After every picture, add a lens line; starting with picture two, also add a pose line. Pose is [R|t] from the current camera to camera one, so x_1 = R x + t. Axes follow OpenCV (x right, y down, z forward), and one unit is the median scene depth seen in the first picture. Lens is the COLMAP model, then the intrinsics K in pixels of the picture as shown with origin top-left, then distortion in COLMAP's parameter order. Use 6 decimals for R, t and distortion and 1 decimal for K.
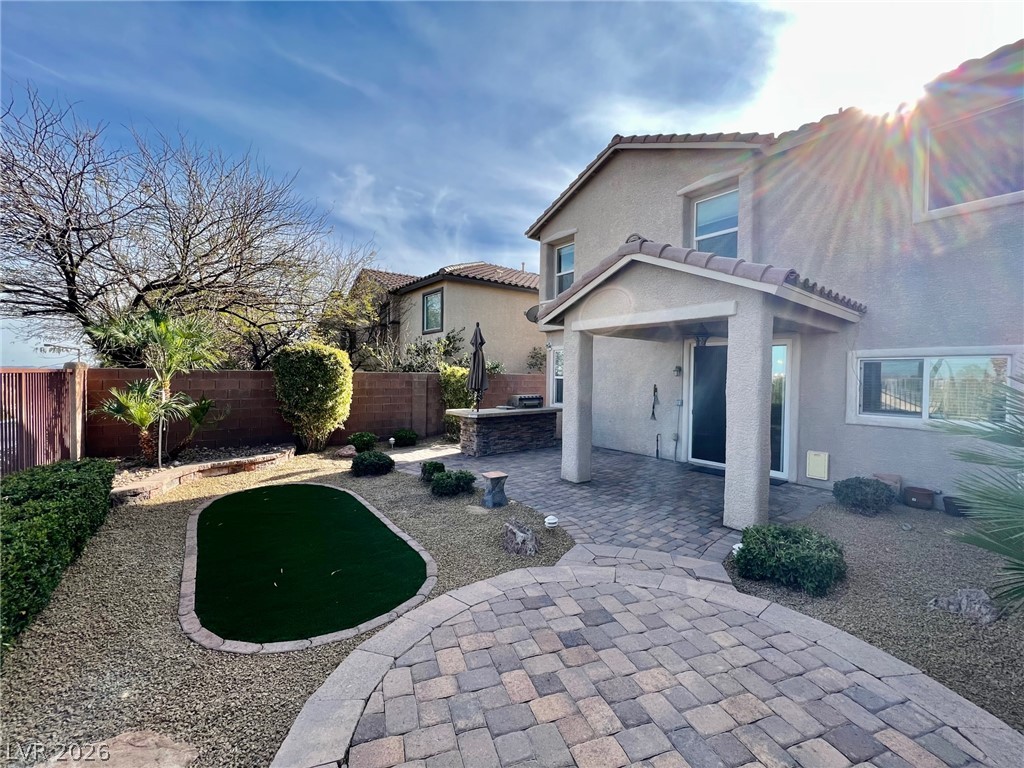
lens RADIAL K [[409.7, 0, 515.5], [0, 409.7, 381.5], [0, 0, 1]] dist [0.000294, 0.000008]
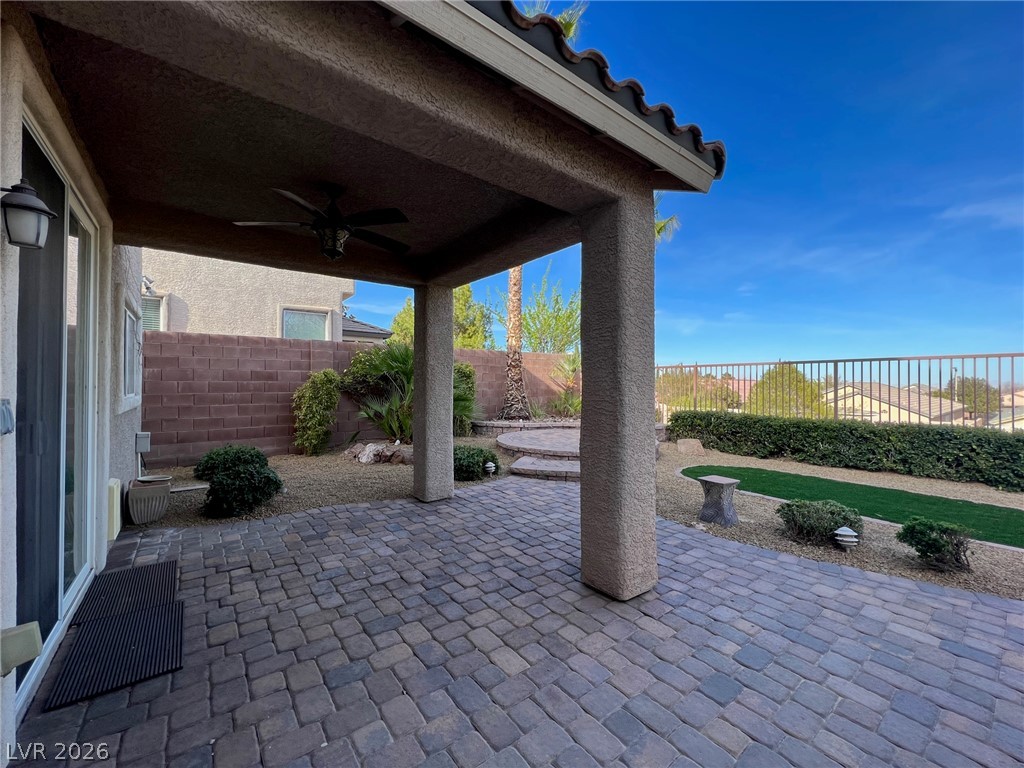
lens RADIAL K [[408.7, 0, 508.6], [0, 408.7, 382.2], [0, 0, 1]] dist [0.001572, 0.000703]
pose [[-0.999860, -0.011843, 0.011789, 0.267255], [-0.011736, 0.999890, 0.009113, 0.045608], [-0.011895, 0.008974, -0.999889, 1.472861]]
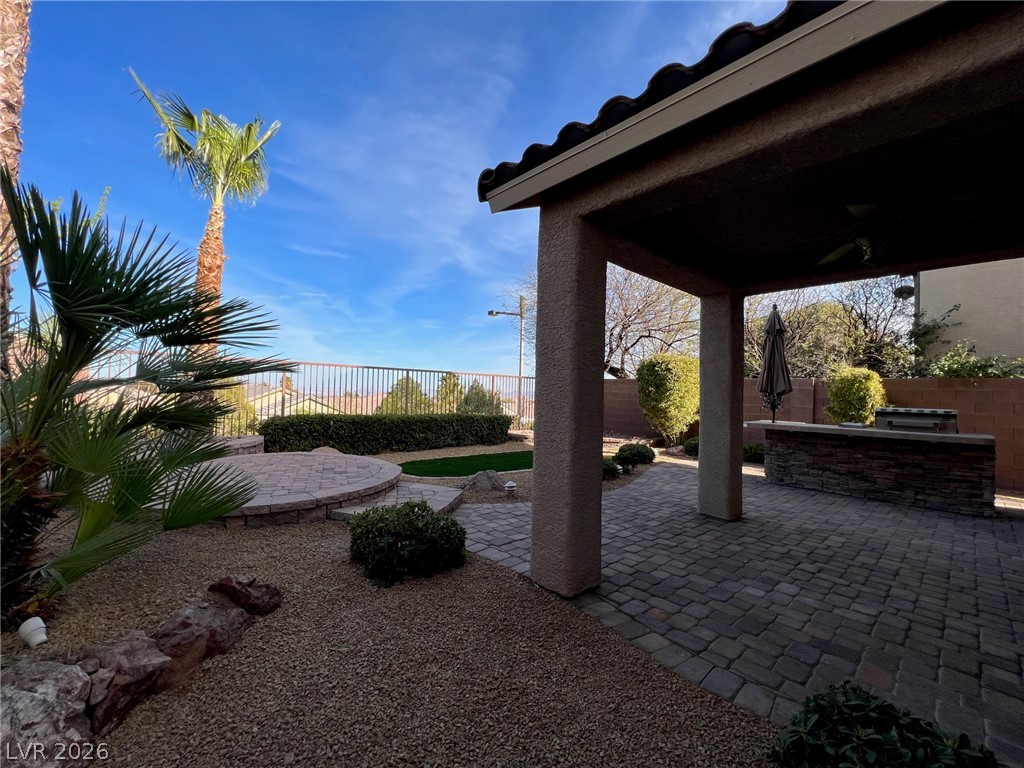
lens RADIAL K [[408.7, 0, 514.1], [0, 408.7, 383.9], [0, 0, 1]] dist [0.001572, 0.000703]
pose [[0.065962, -0.030498, -0.997356, 0.847823], [-0.048297, 0.998264, -0.033720, 0.068942], [0.996653, 0.050393, 0.064375, 0.643623]]
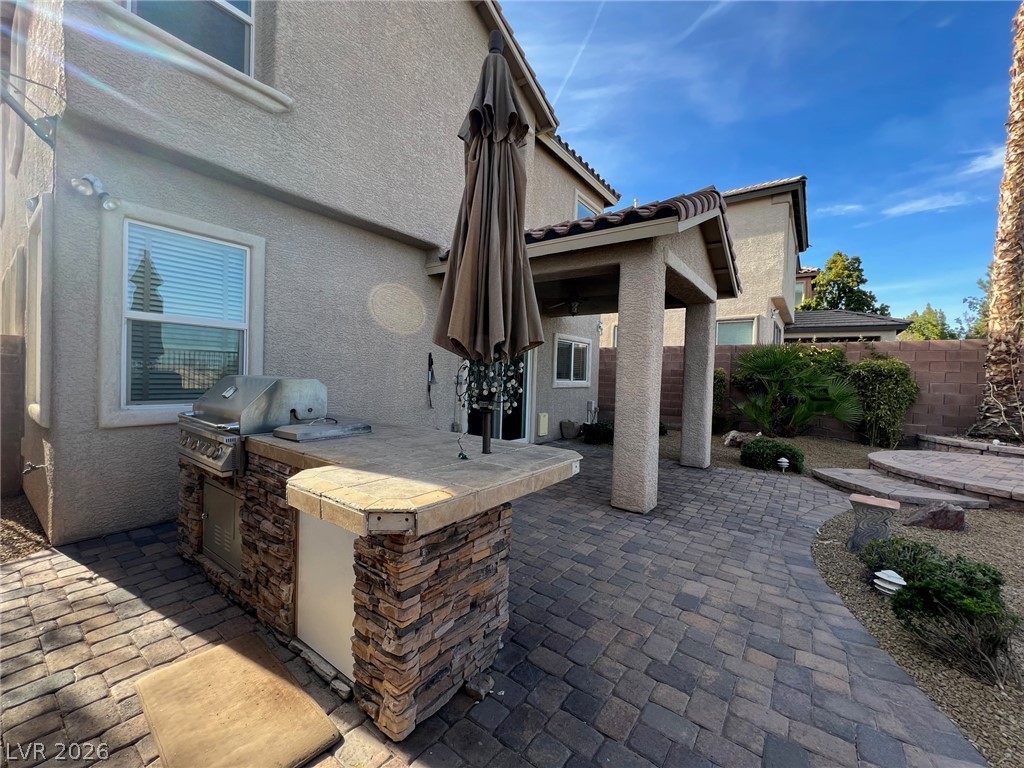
lens RADIAL K [[408.7, 0, 512.1], [0, 408.7, 383.3], [0, 0, 1]] dist [0.001572, 0.000703]
pose [[-0.251022, -0.033075, 0.967416, -0.408728], [-0.016893, 0.999414, 0.029785, 0.044491], [-0.967834, -0.008866, -0.251434, 1.404348]]
